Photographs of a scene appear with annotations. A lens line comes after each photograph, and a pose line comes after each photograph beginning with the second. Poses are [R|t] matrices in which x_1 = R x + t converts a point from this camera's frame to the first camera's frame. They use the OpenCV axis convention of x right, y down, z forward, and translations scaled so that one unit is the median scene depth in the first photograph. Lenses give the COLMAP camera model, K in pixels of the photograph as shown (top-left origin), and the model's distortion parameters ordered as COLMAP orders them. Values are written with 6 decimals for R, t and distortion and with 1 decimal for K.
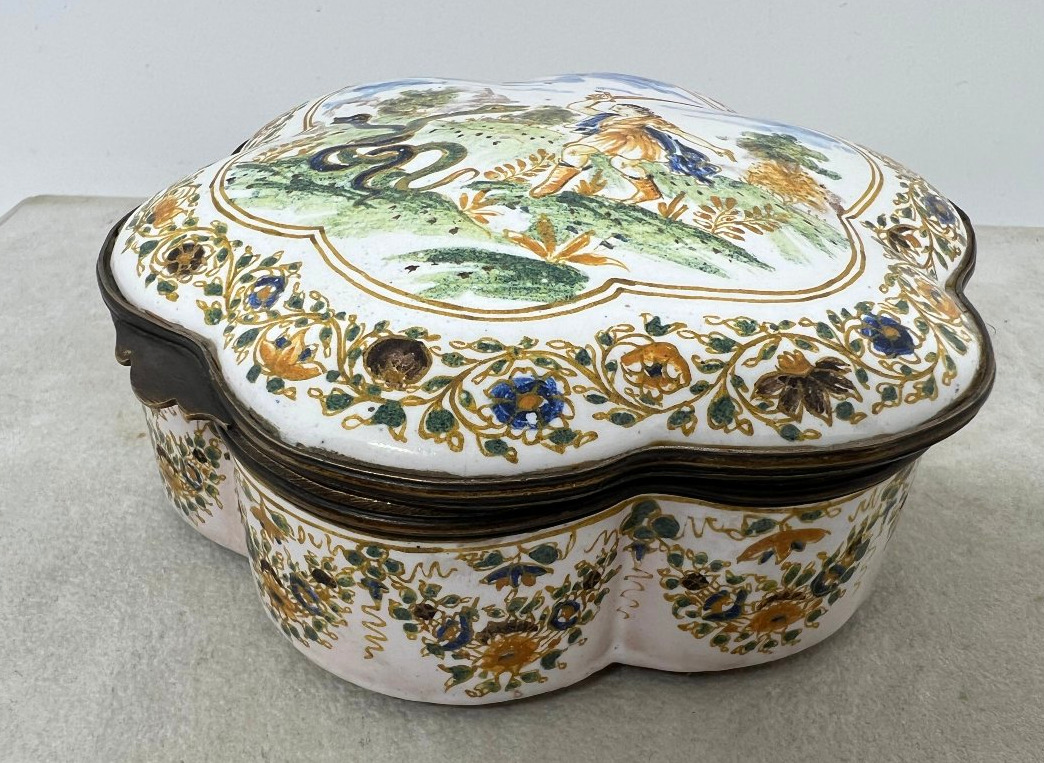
lens RADIAL K [[912.7, 0, 441.7], [0, 912.7, 499.3], [0, 0, 1]] dist [0.002111, -0.007706]
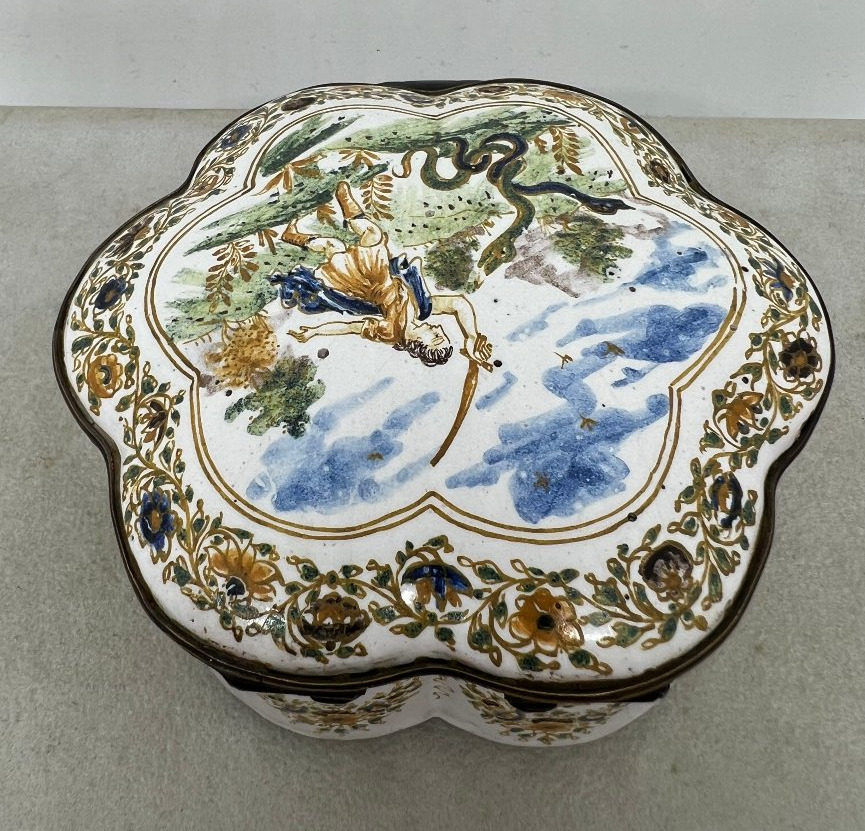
lens RADIAL K [[917.7, 0, 347.0], [0, 917.7, 245.1], [0, 0, 1]] dist [0.008492, -0.032160]
pose [[-0.662896, 0.595624, -0.453654, 0.805747], [-0.428055, 0.195618, 0.882328, -1.584841], [0.614278, 0.779080, 0.125285, 0.908554]]
